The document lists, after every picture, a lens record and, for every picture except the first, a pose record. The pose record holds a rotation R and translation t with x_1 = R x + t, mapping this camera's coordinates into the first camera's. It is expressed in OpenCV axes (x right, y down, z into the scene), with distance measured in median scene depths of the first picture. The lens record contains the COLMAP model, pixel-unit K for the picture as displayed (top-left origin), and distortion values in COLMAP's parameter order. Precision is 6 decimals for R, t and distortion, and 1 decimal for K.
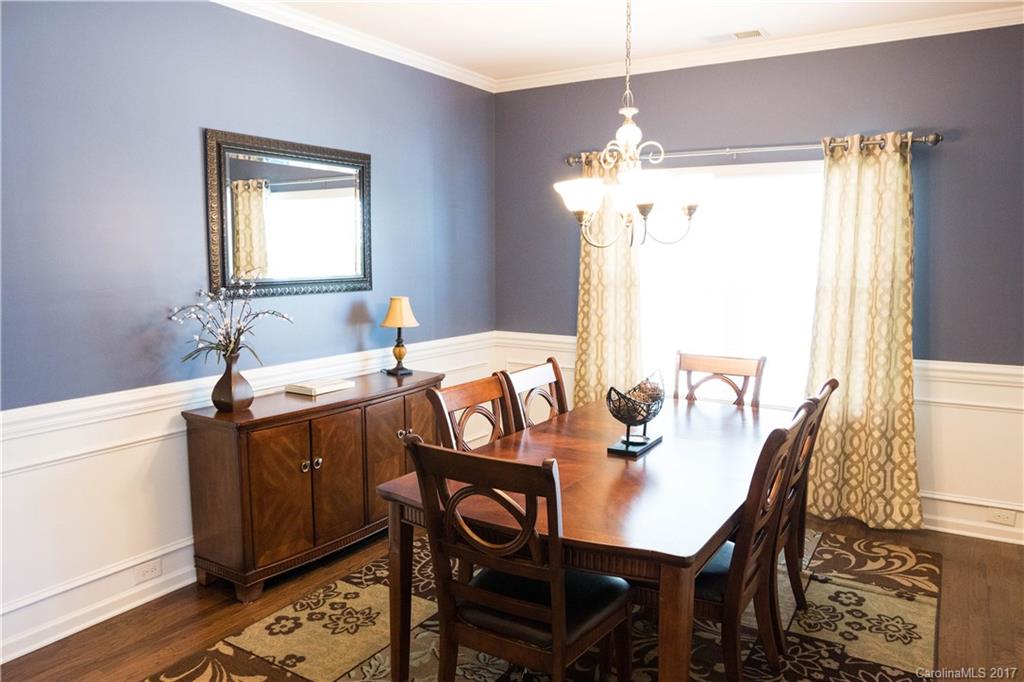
lens RADIAL K [[730.8, 0, 513.6], [0, 730.8, 342.3], [0, 0, 1]] dist [-0.041202, 0.008504]
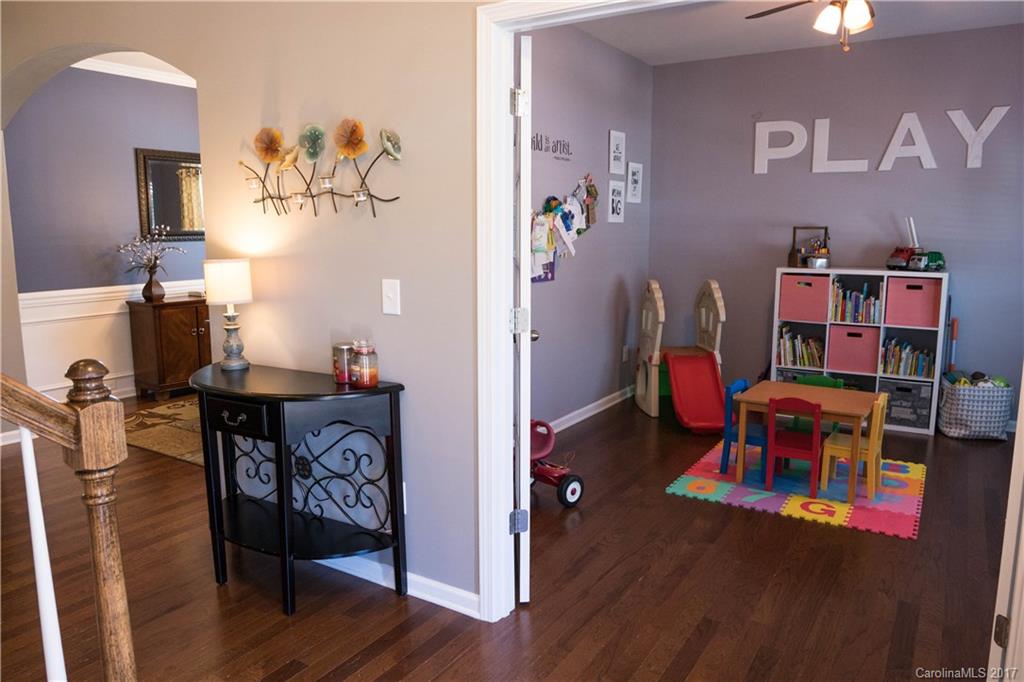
lens RADIAL K [[730.8, 0, 510.6], [0, 730.8, 341.9], [0, 0, 1]] dist [-0.041202, 0.008504]
pose [[0.999998, -0.001177, -0.001677, 0.534212], [0.001233, 0.999430, 0.033727, 0.138588], [0.001636, -0.033729, 0.999430, -0.860839]]
